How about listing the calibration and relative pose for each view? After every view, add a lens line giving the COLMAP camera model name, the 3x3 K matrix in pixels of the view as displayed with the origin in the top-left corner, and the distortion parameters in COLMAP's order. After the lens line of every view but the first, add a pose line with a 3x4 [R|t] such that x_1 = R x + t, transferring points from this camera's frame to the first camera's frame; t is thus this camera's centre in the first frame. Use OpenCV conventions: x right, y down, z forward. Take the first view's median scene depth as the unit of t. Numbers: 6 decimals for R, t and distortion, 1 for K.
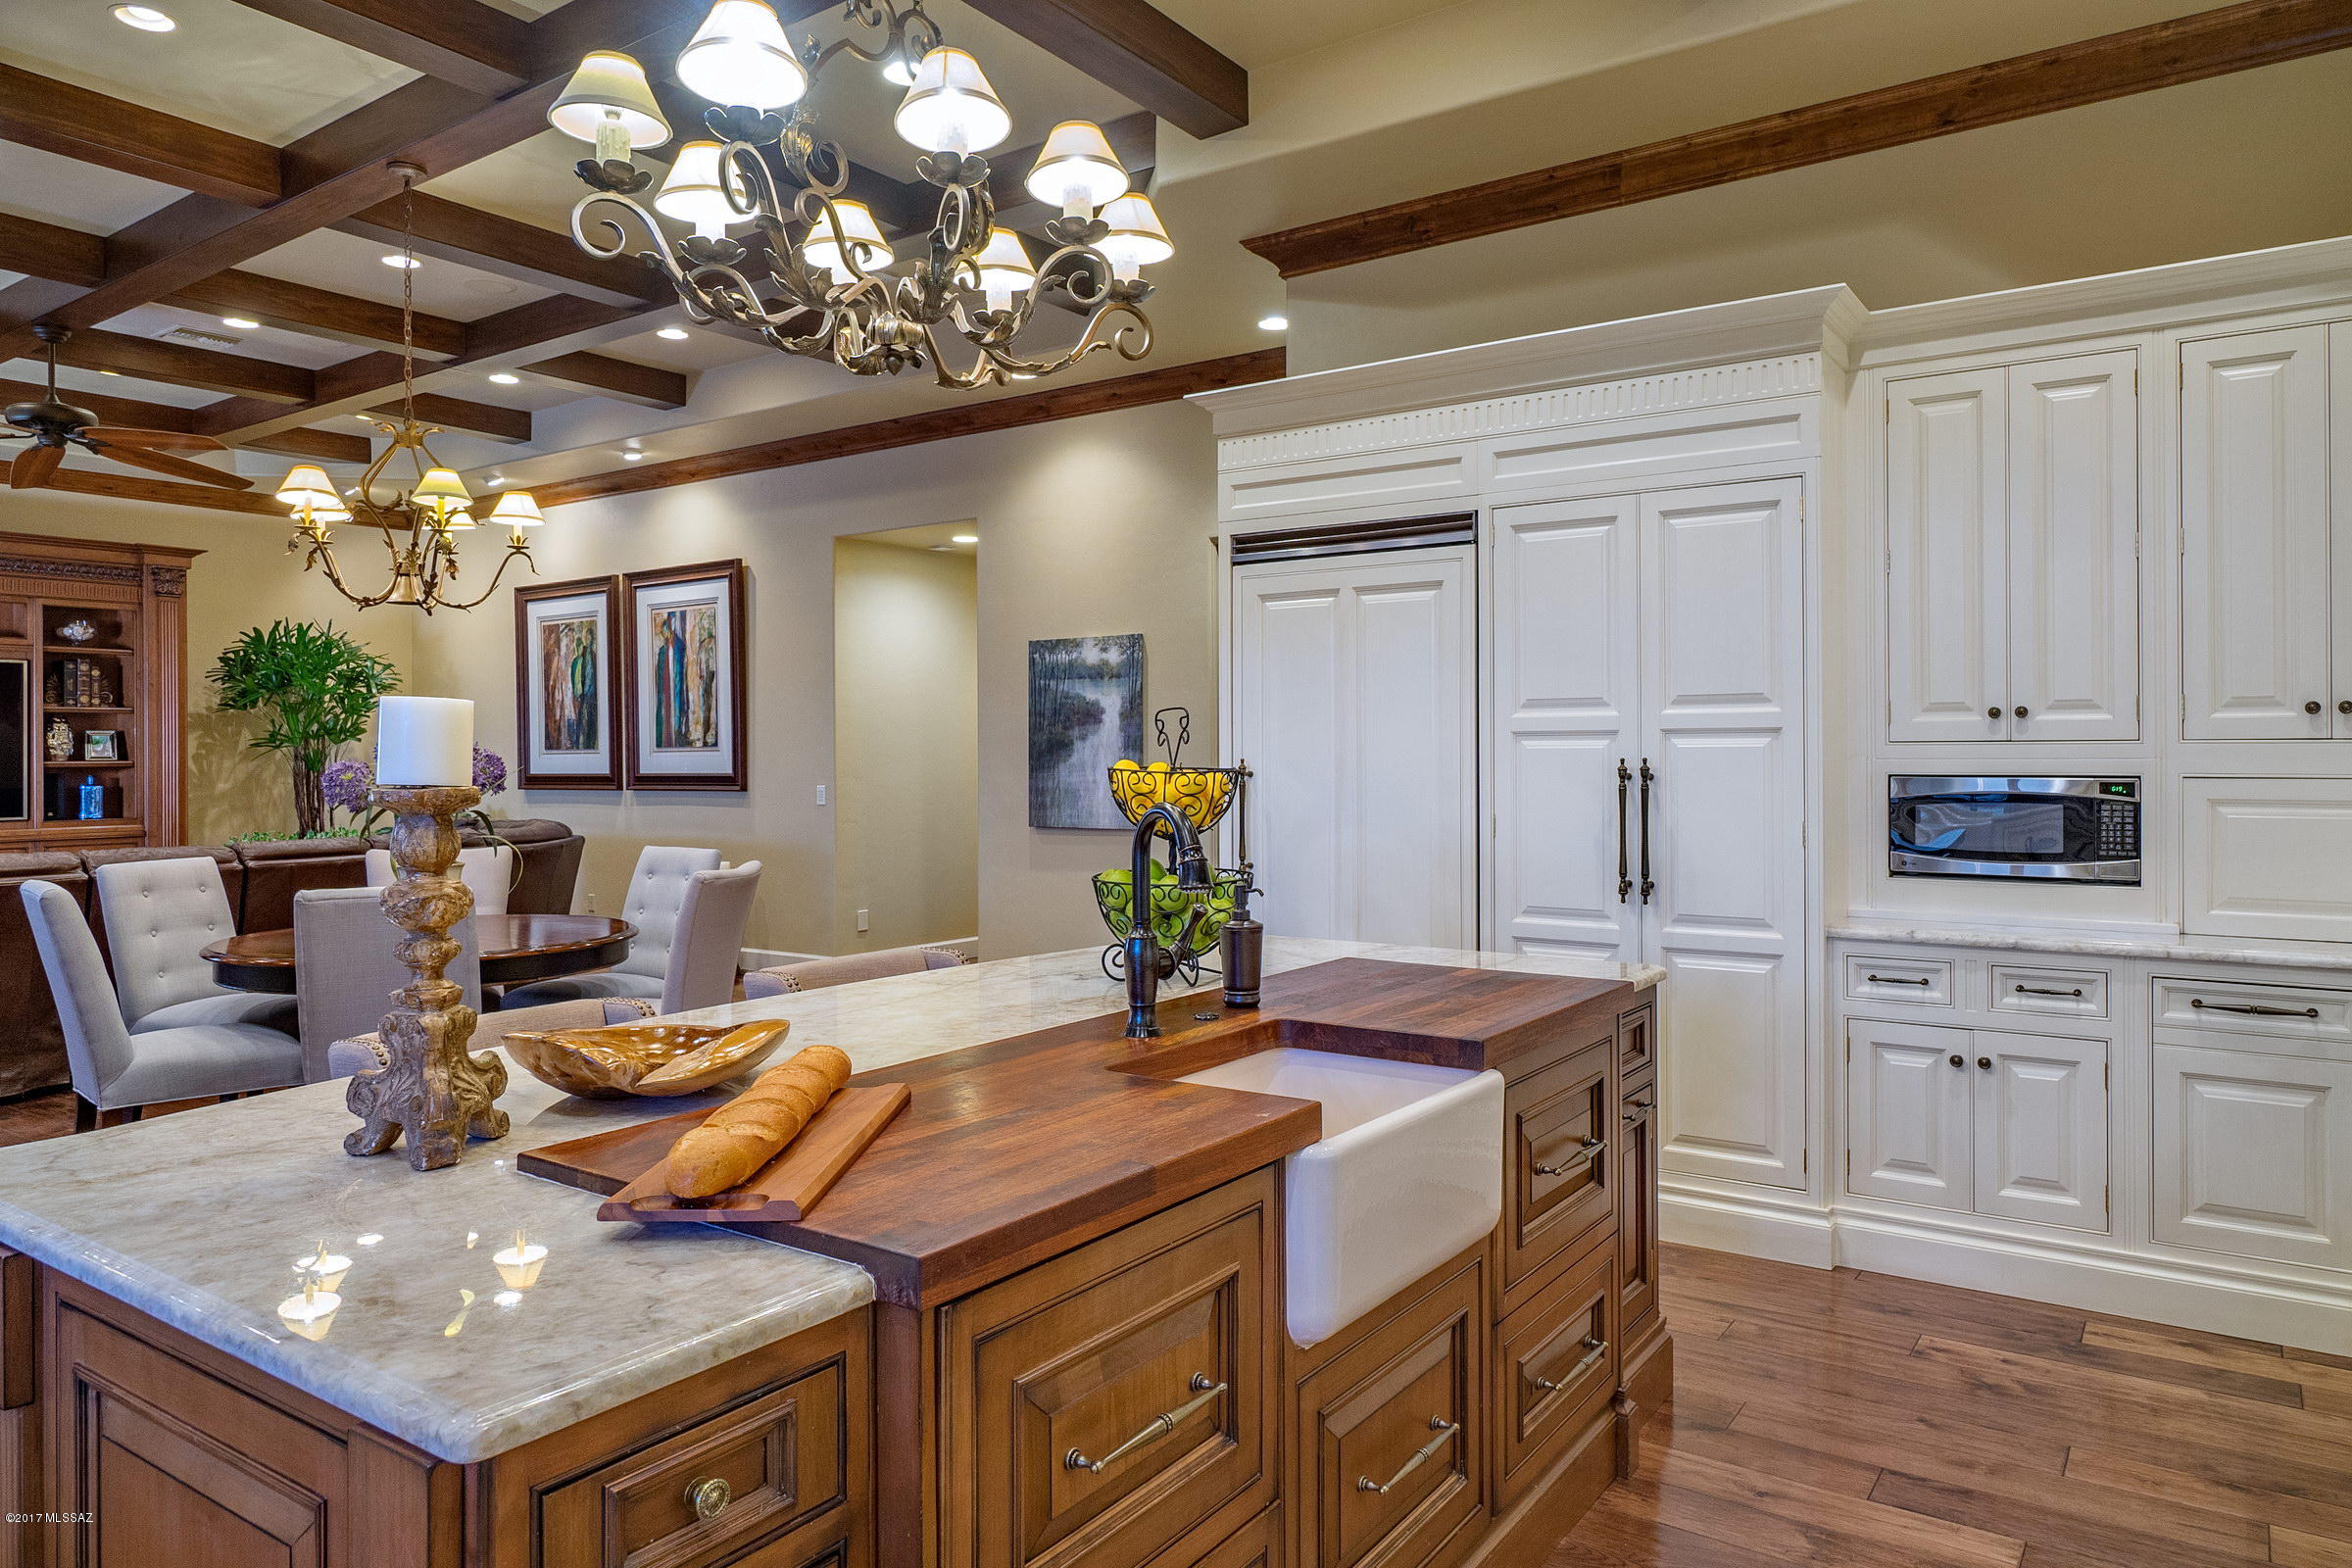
lens RADIAL K [[1528.2, 0, 1173.3], [0, 1528.2, 759.2], [0, 0, 1]] dist [0.003836, -0.000282]
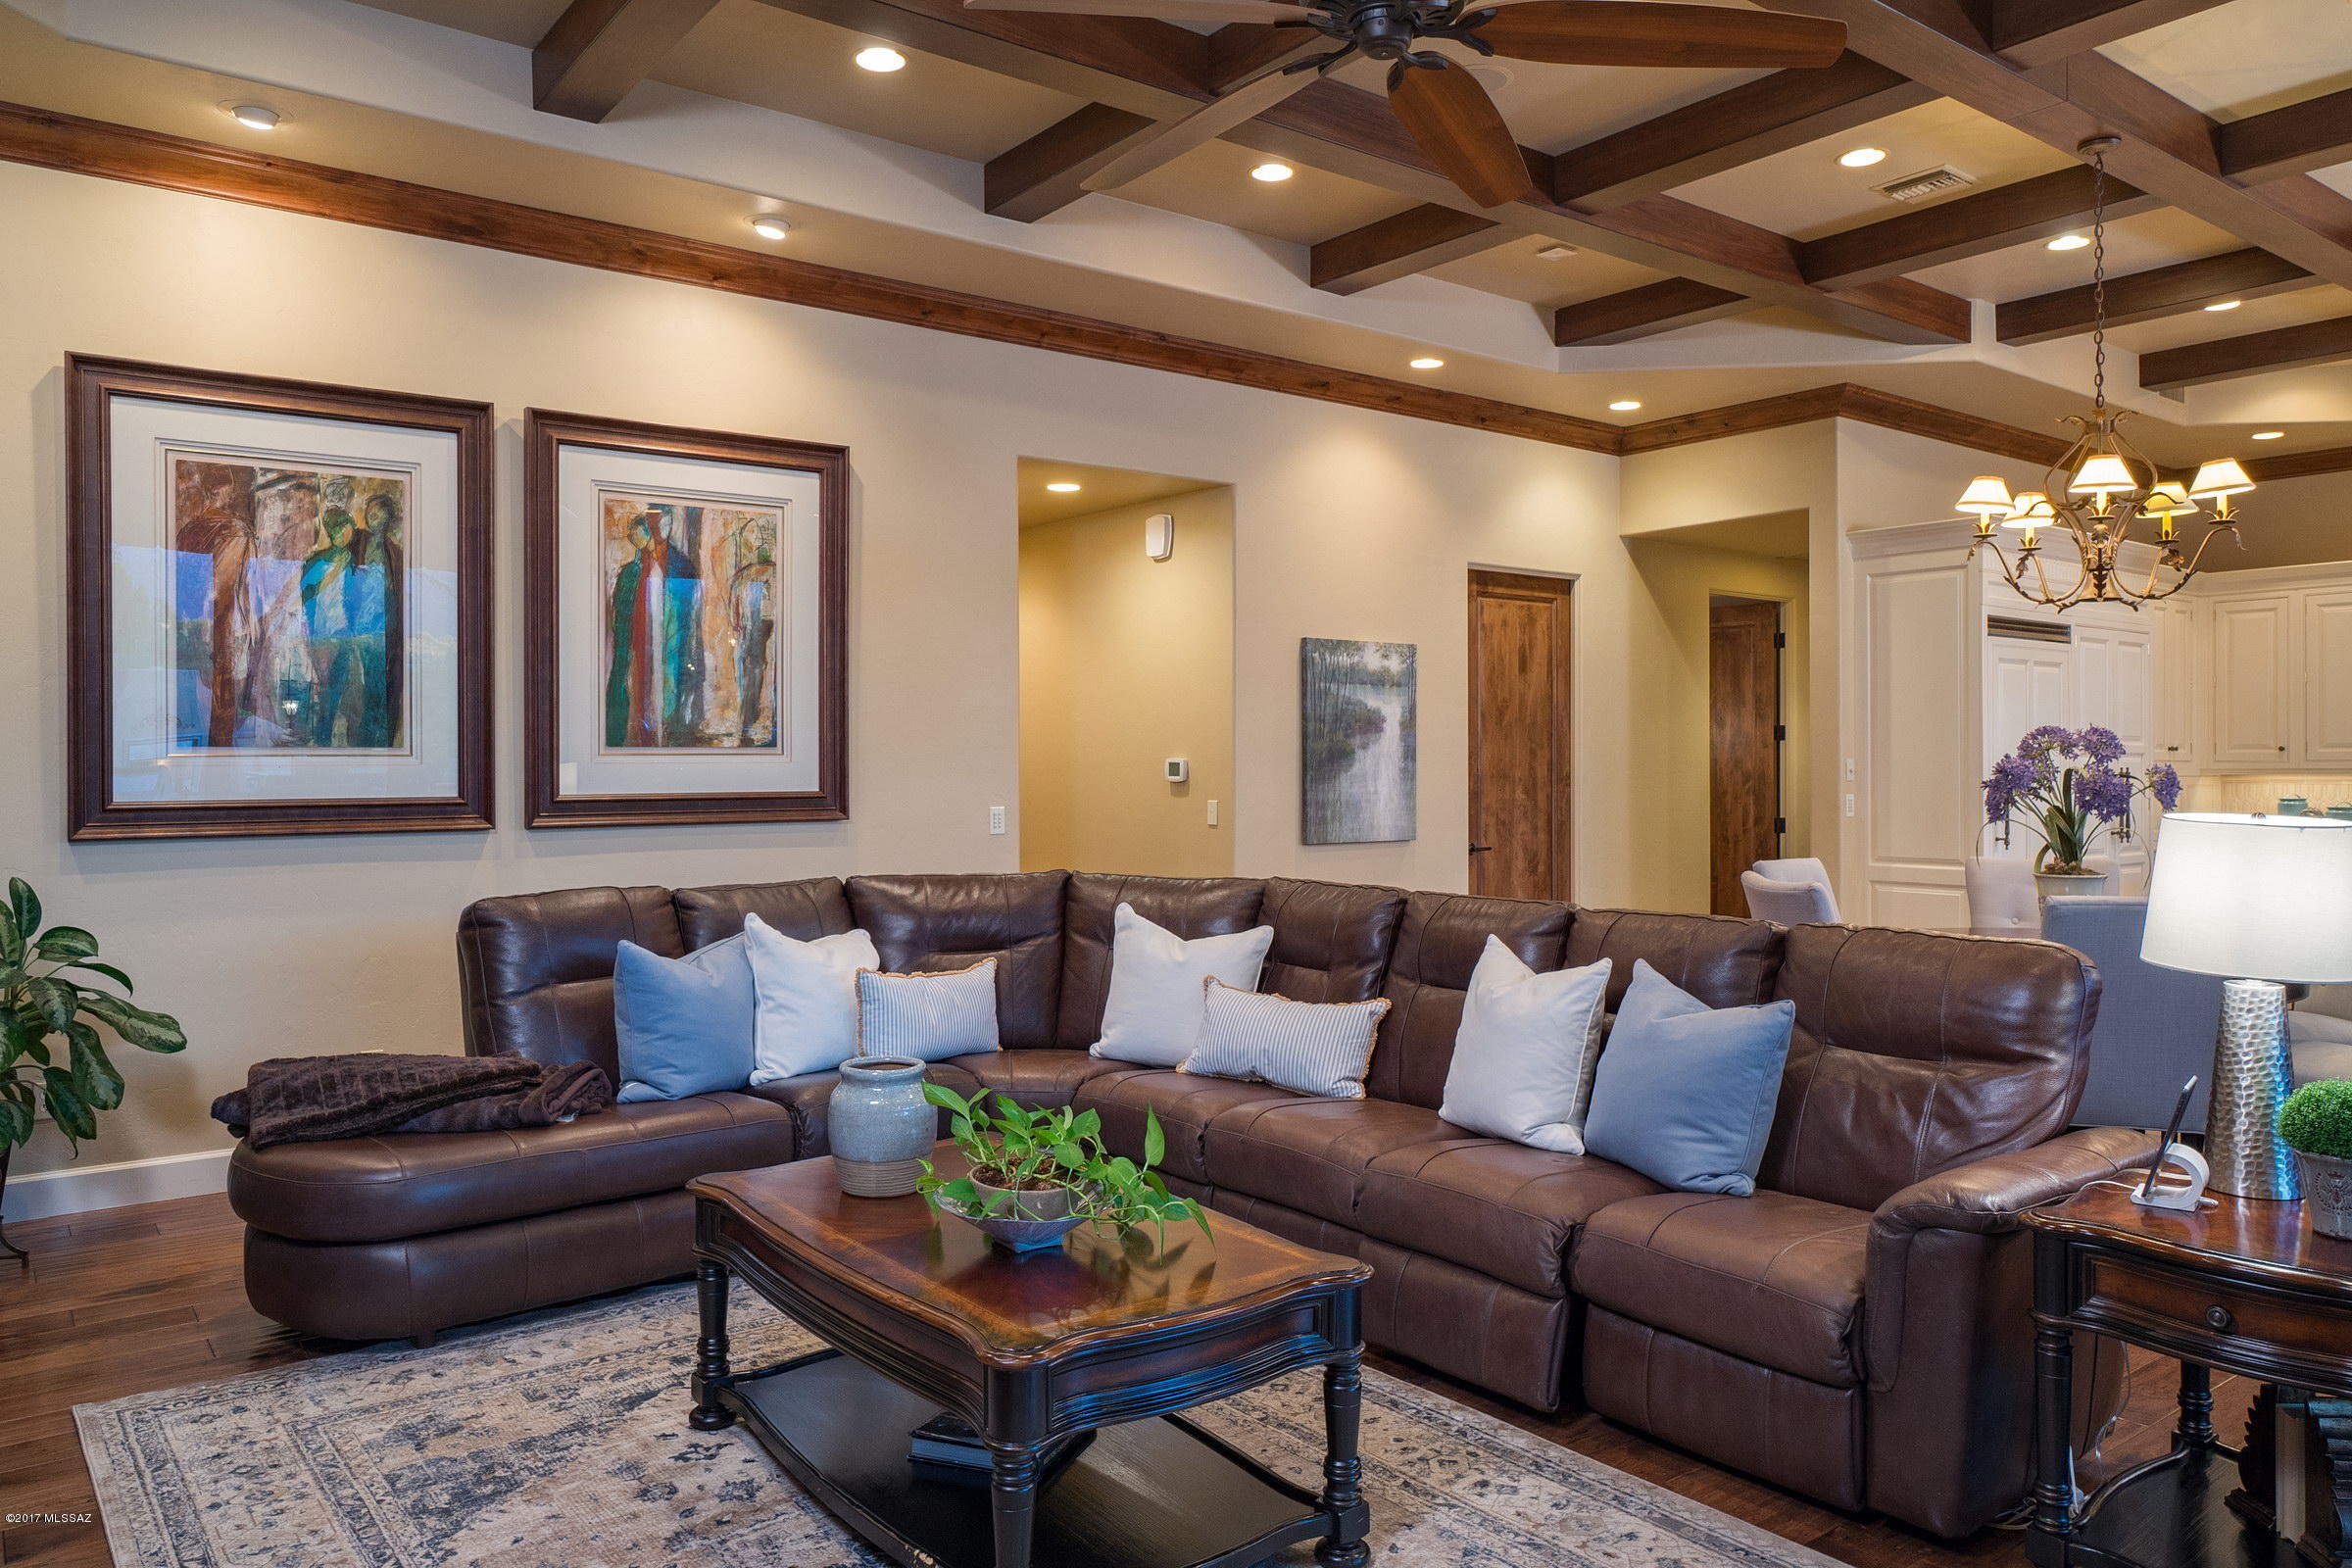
lens RADIAL K [[1649.7, 0, 1179.1], [0, 1649.7, 773.4], [0, 0, 1]] dist [-0.004807, 0.003140]
pose [[0.289133, 0.002272, 0.957286, -1.077818], [0.002158, 0.999993, -0.003025, 0.005404], [-0.957287, 0.002940, 0.289126, 0.816857]]
